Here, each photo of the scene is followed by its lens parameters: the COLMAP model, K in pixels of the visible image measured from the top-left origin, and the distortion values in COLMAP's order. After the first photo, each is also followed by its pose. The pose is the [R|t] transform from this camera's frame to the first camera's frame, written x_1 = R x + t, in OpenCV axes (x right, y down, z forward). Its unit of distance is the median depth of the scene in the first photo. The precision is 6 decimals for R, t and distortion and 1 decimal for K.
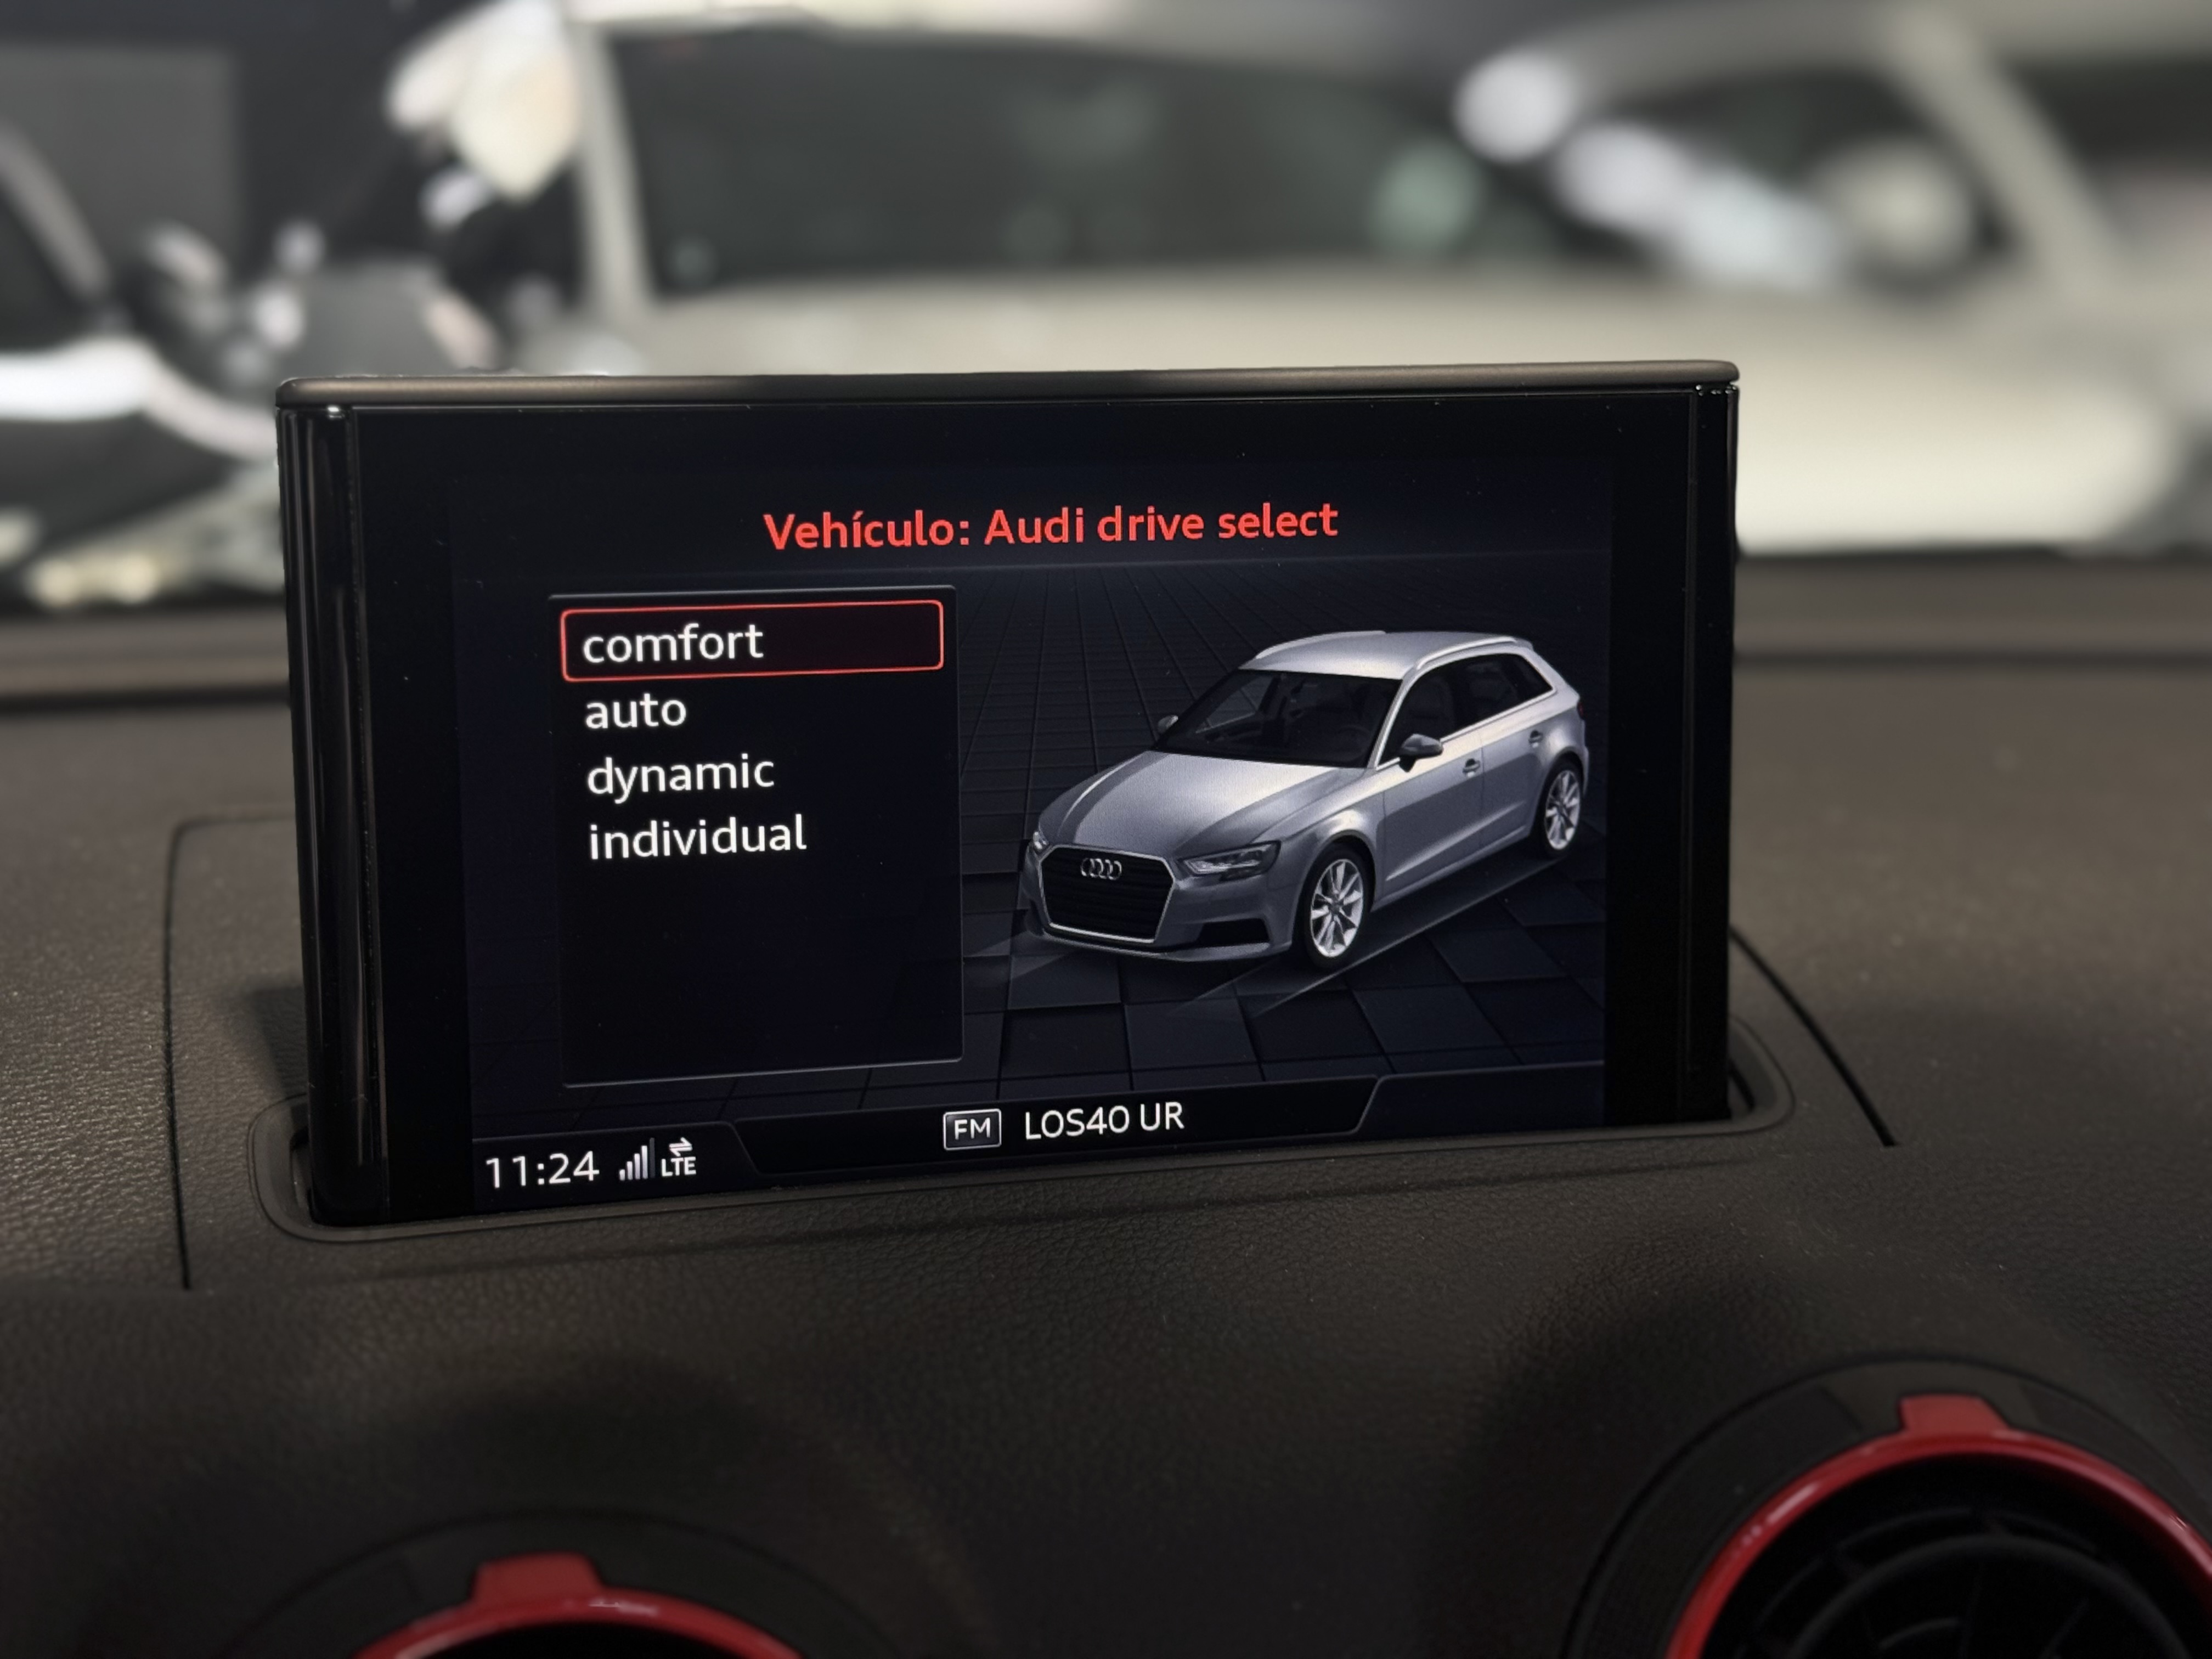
lens RADIAL K [[3300.3, 0, 1102.2], [0, 3300.3, 829.0], [0, 0, 1]] dist [0.133808, 0.000000]
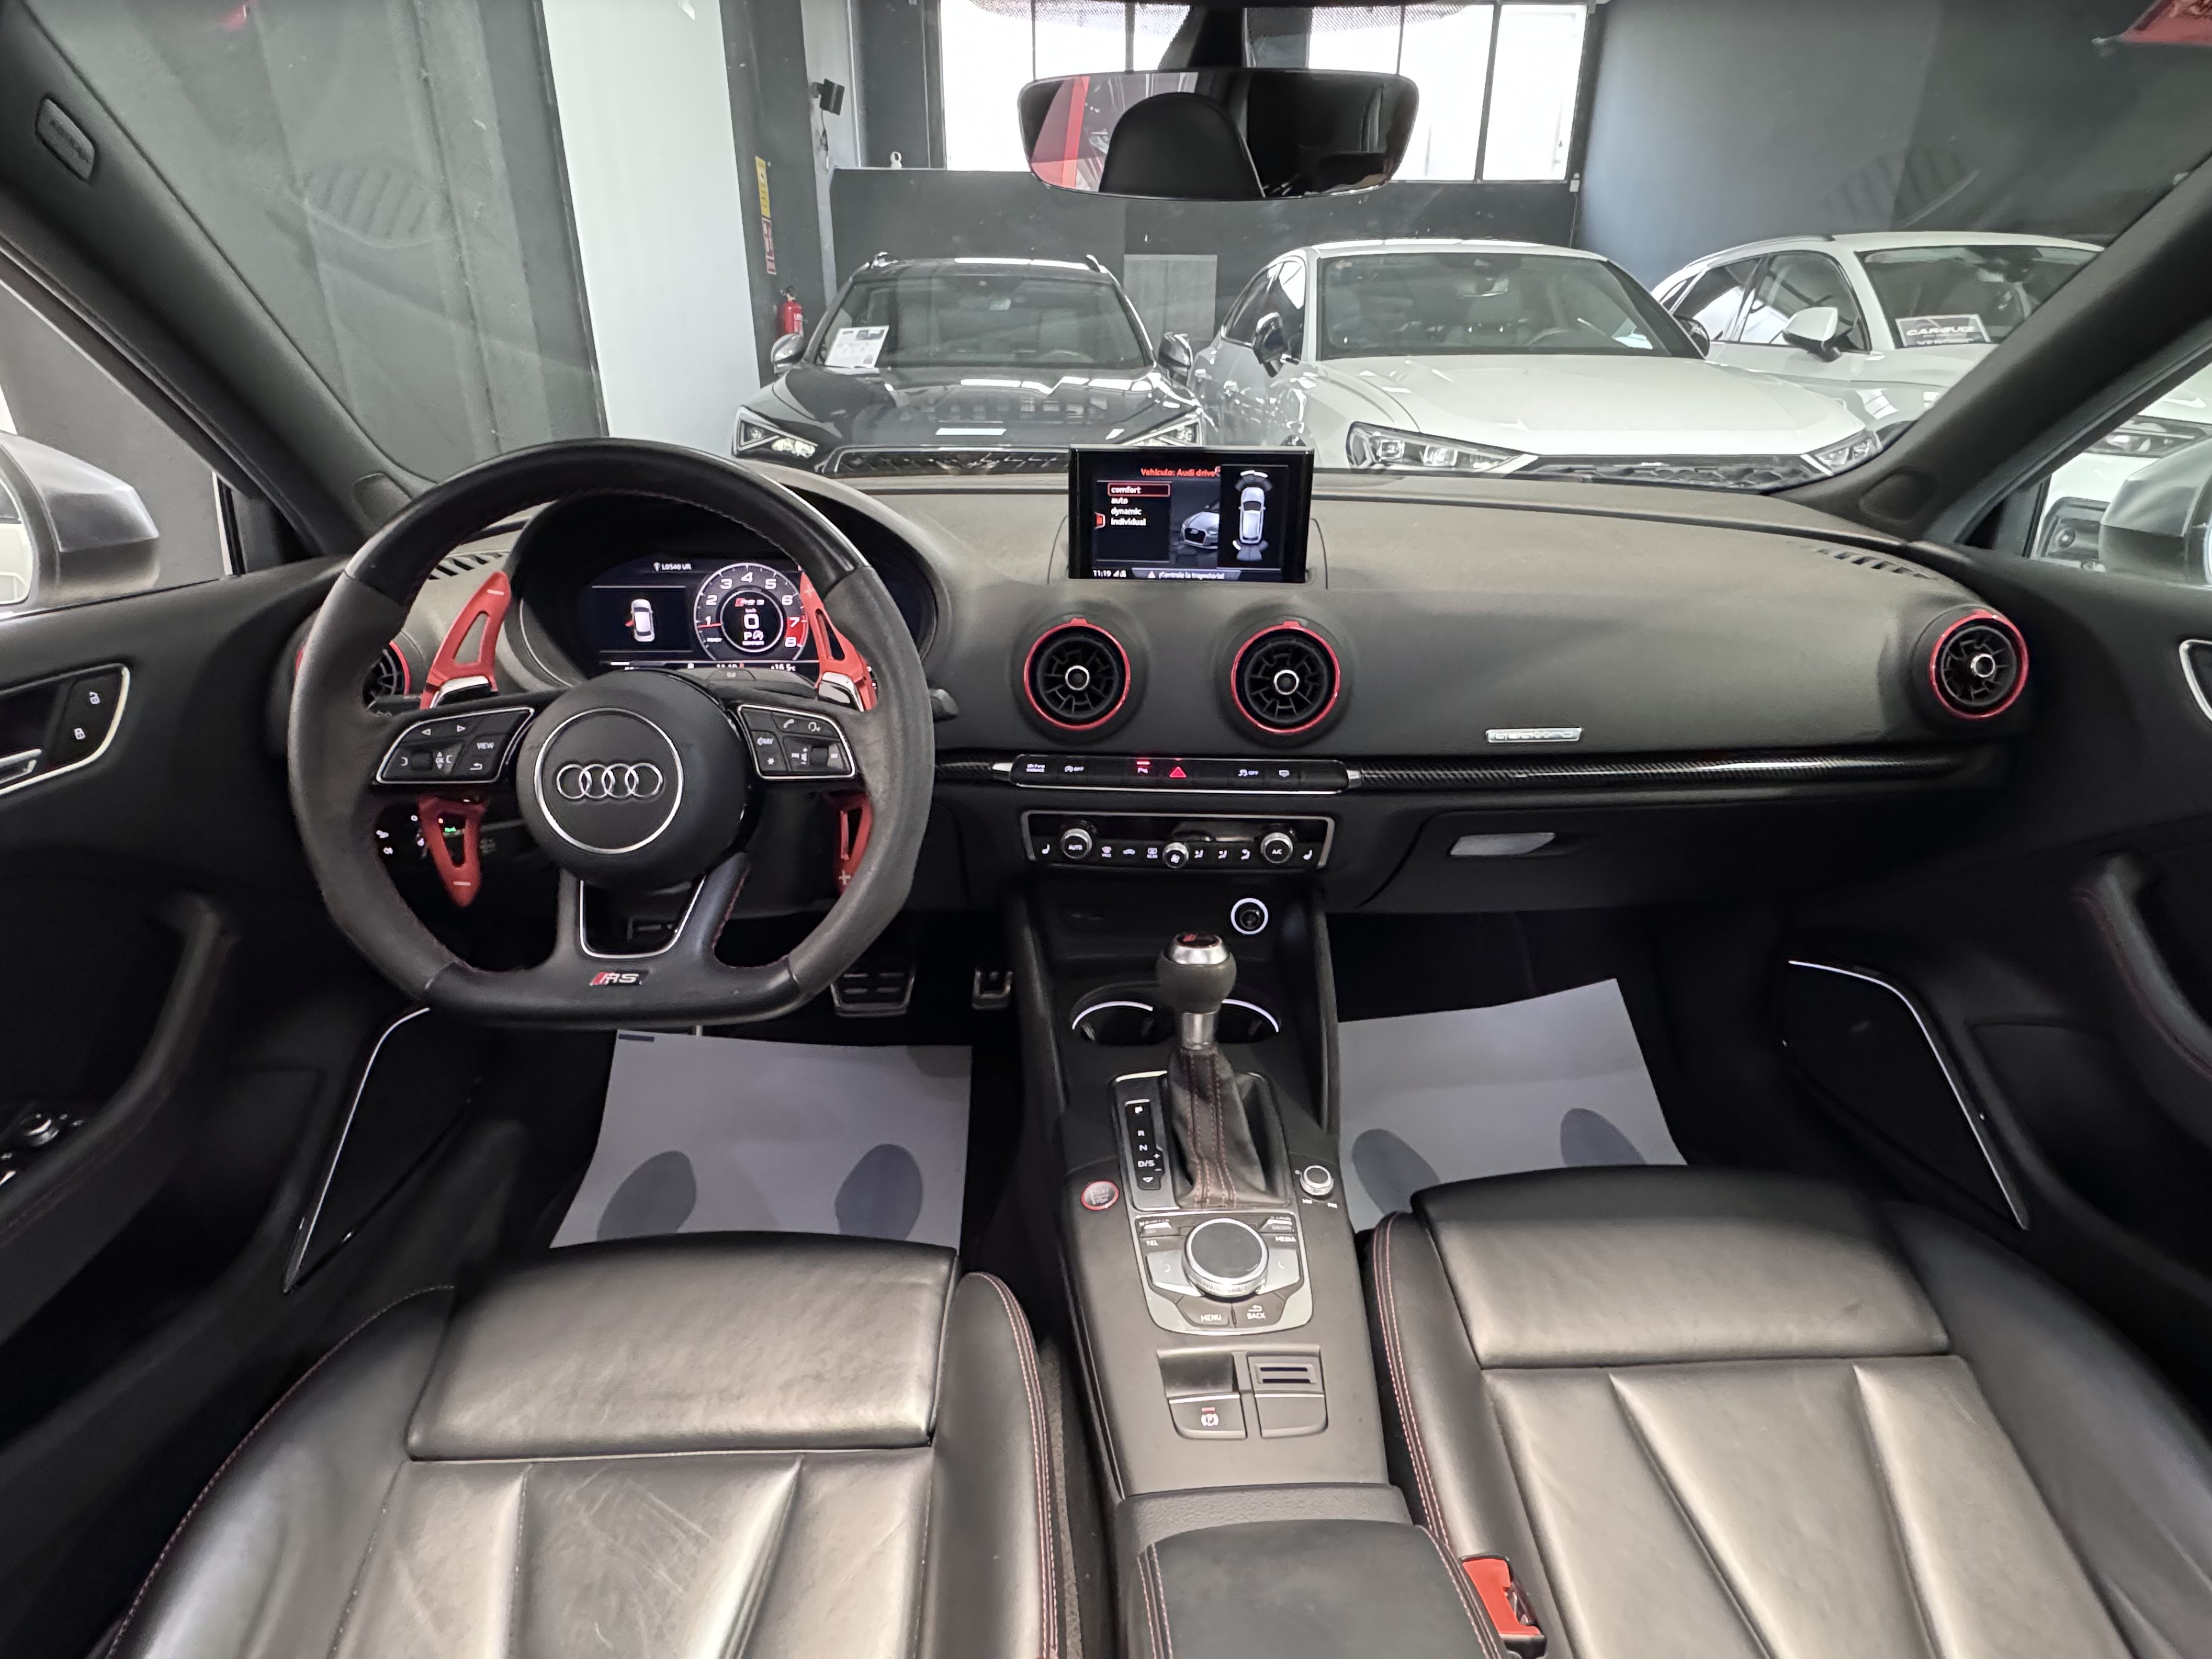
lens RADIAL K [[1139.4, 0, 1097.2], [0, 1139.4, 838.6], [0, 0, 1]] dist [-0.014732, 0.001213]
pose [[0.937136, 0.149698, -0.315224, 0.599309], [-0.063598, 0.961453, 0.267514, 0.006881], [0.343119, -0.230650, 0.910533, -1.143744]]
